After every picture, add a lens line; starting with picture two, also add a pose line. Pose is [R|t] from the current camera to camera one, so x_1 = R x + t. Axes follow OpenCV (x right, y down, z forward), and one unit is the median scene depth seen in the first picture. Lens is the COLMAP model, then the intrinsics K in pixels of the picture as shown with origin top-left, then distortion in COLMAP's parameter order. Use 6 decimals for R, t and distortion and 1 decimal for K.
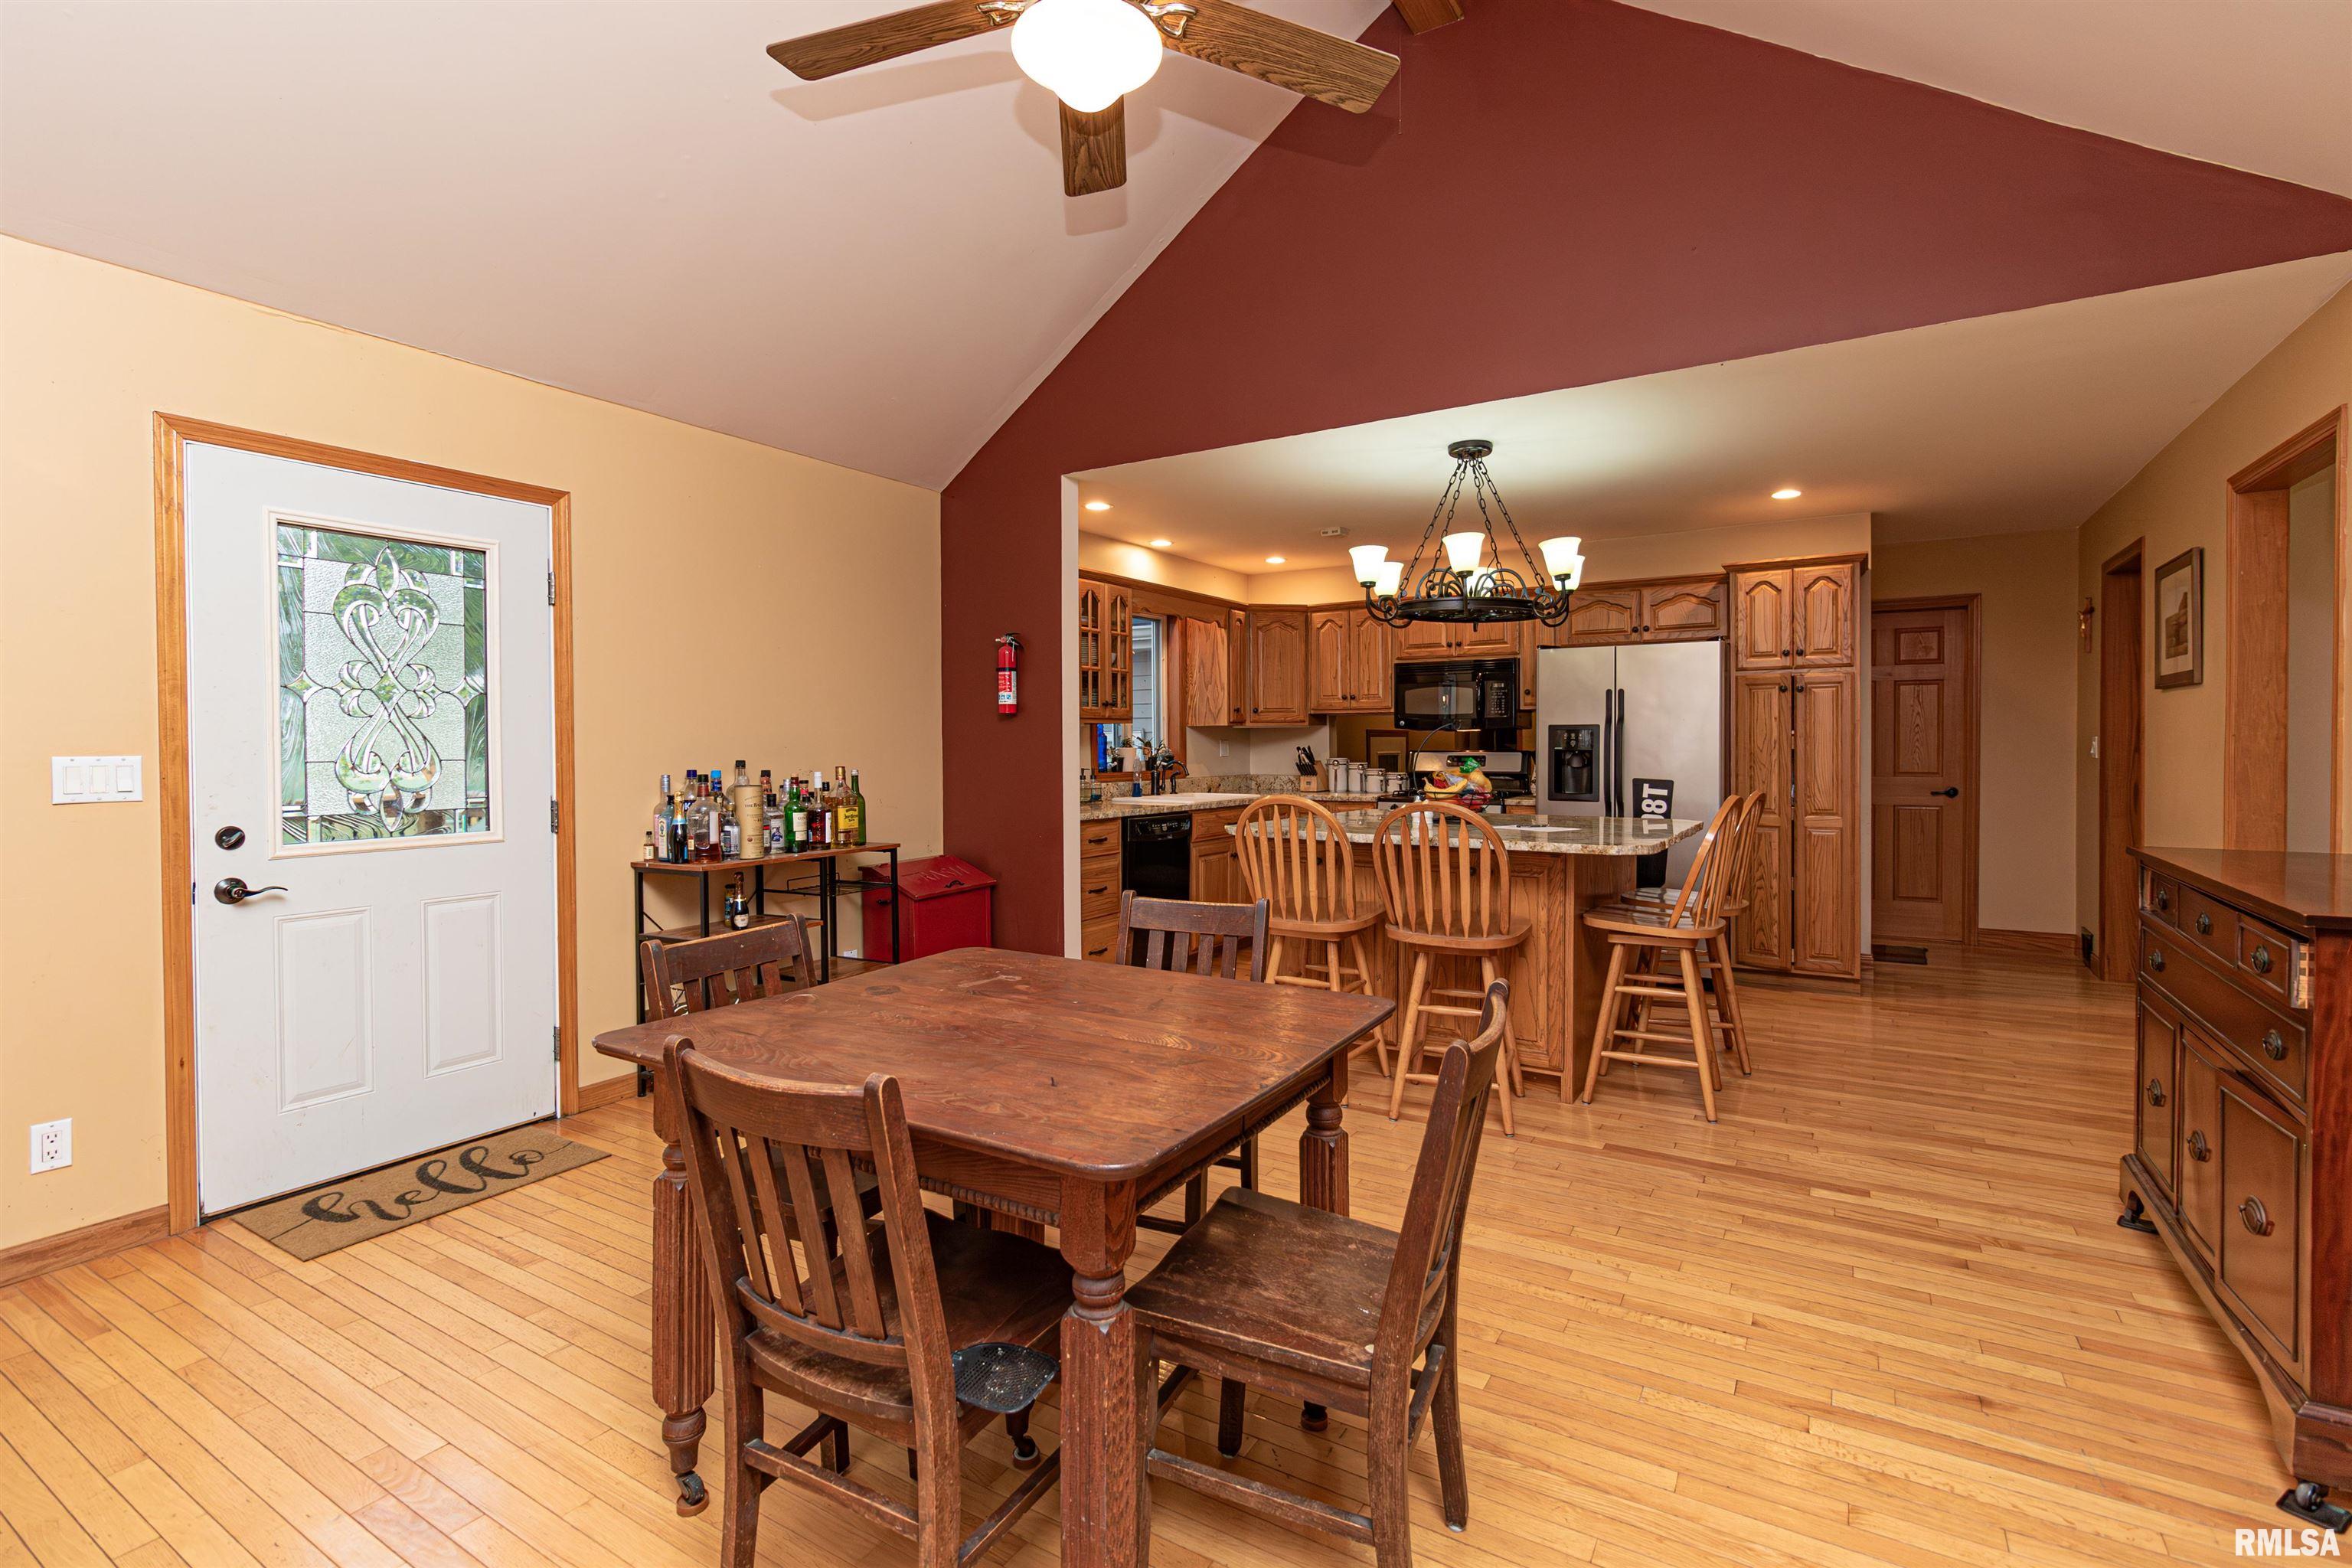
lens RADIAL K [[1077.7, 0, 1182.0], [0, 1077.7, 771.3], [0, 0, 1]] dist [0.002845, -0.000549]
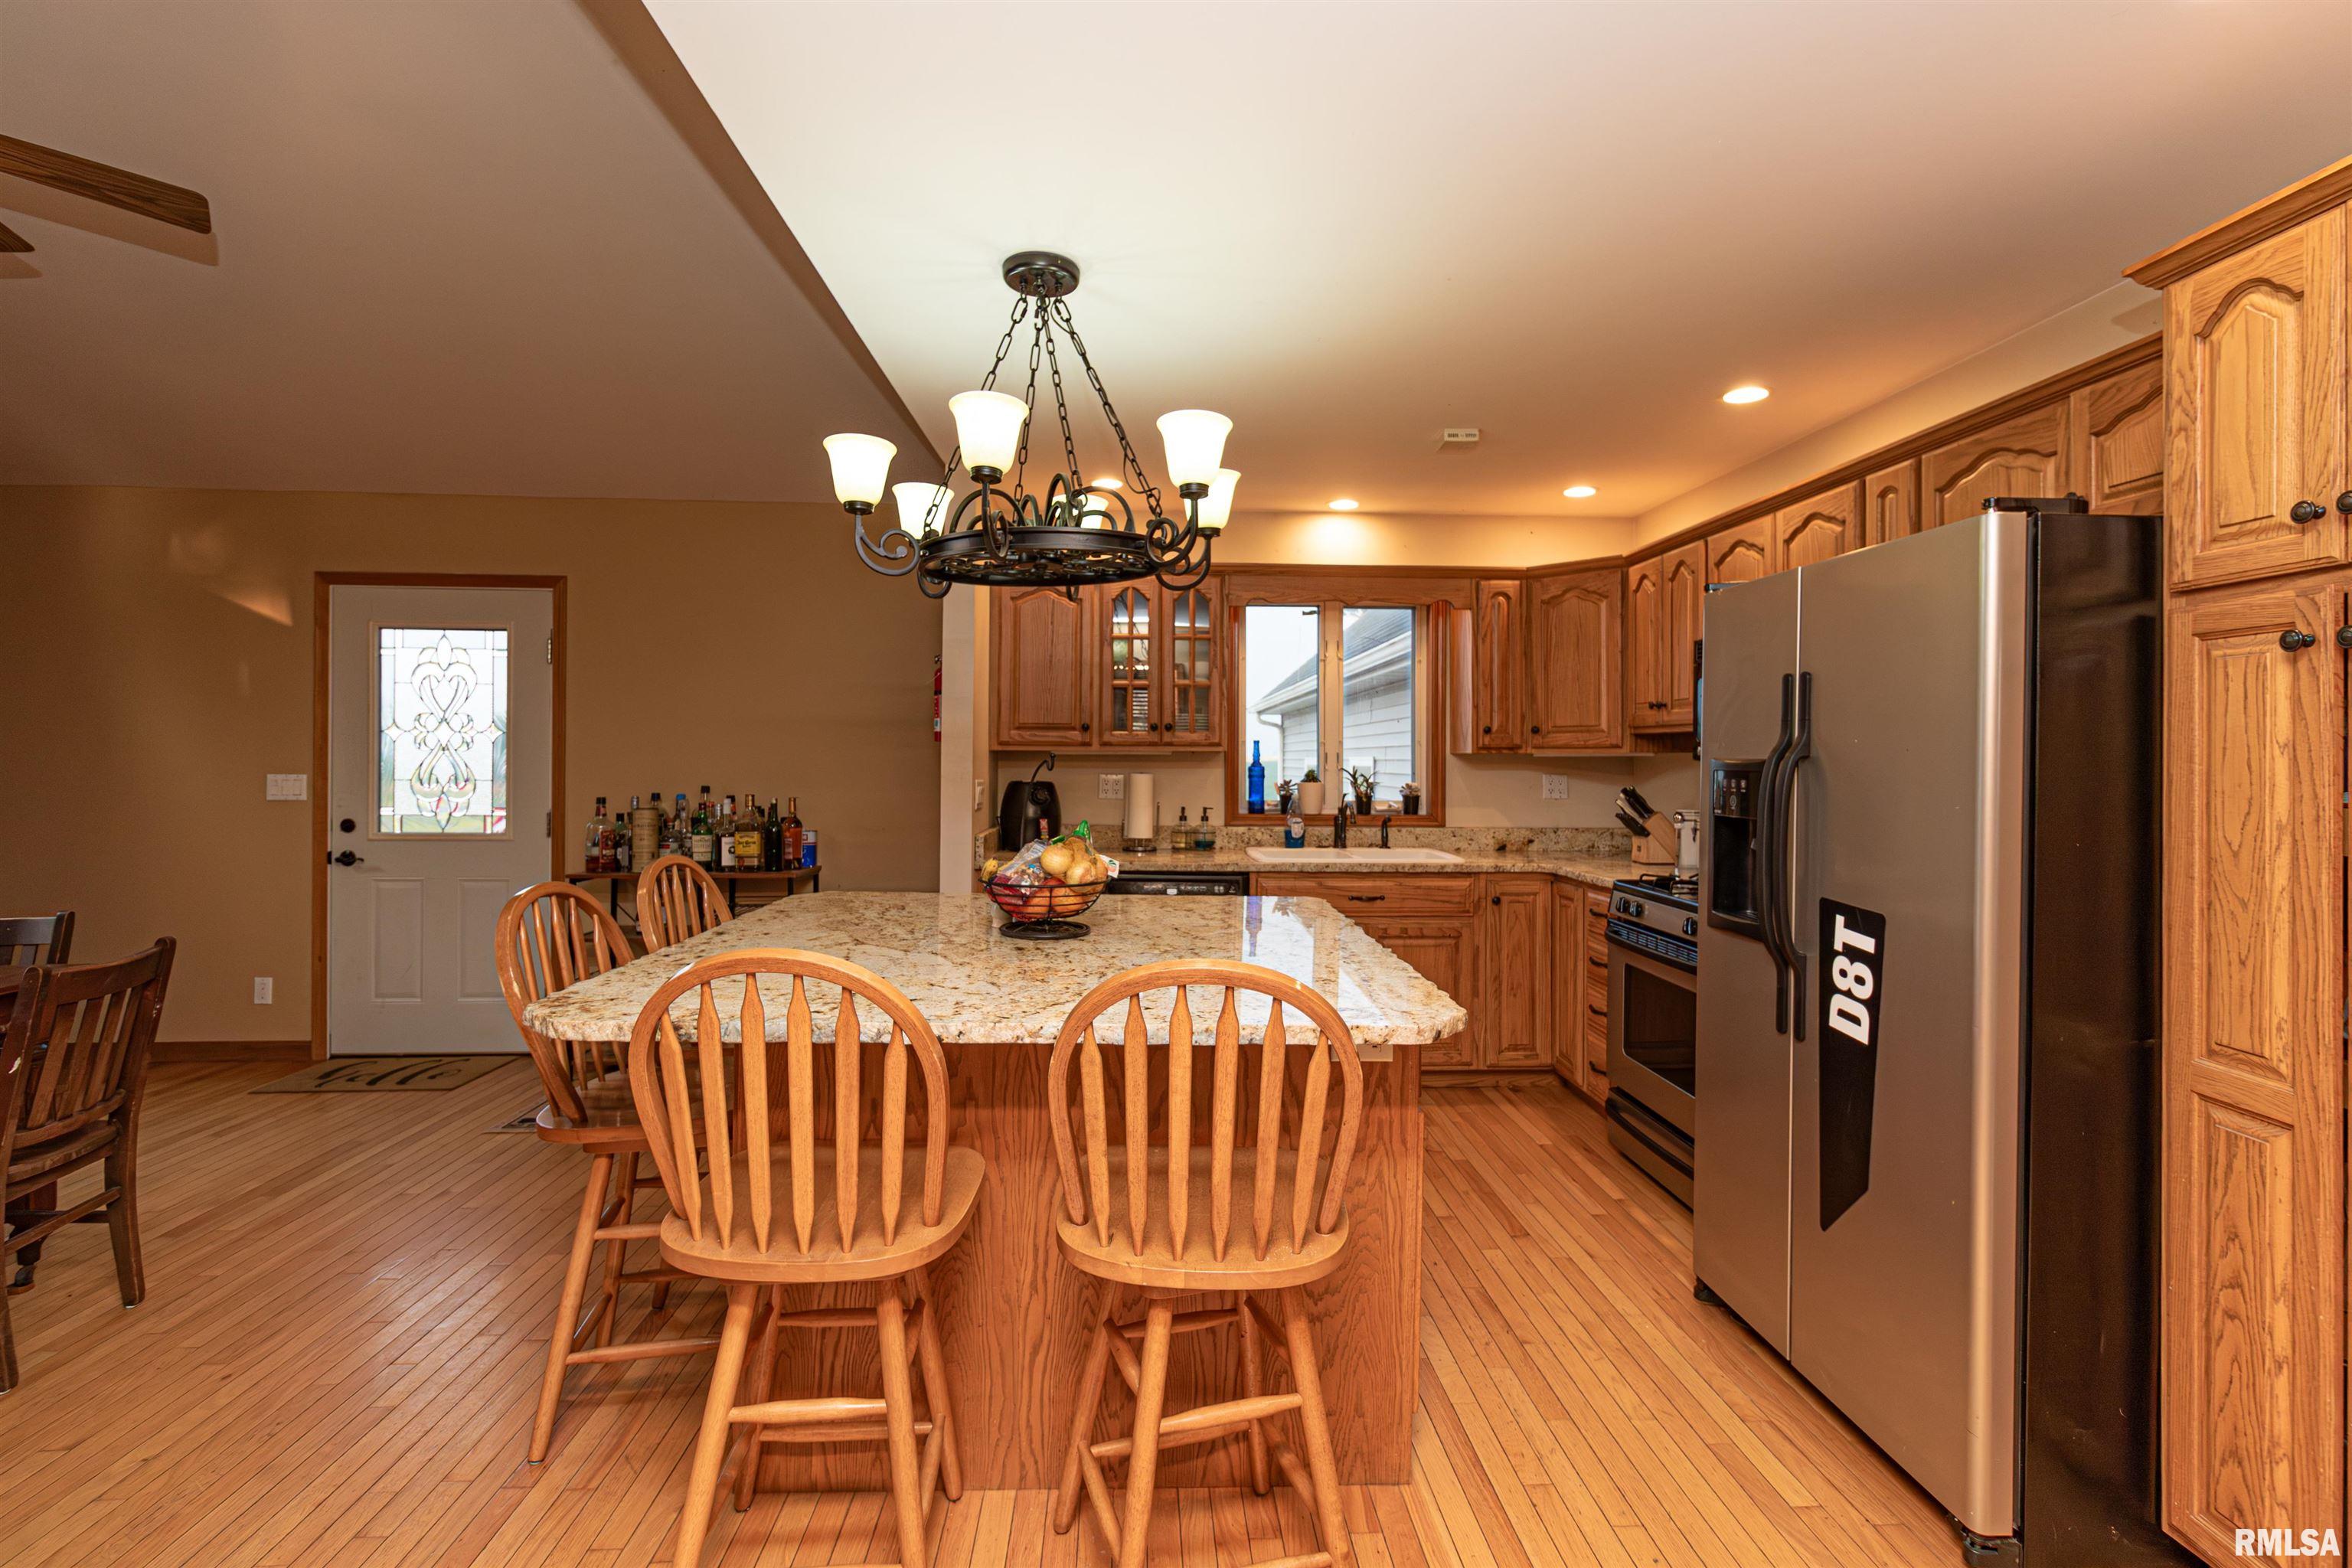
lens RADIAL K [[1077.7, 0, 1188.7], [0, 1077.7, 770.6], [0, 0, 1]] dist [0.002845, -0.000549]
pose [[0.568594, 0.018324, -0.822414, 0.622509], [-0.032682, 0.999466, -0.000326, -0.032671], [0.821969, 0.027064, 0.568889, 0.598192]]
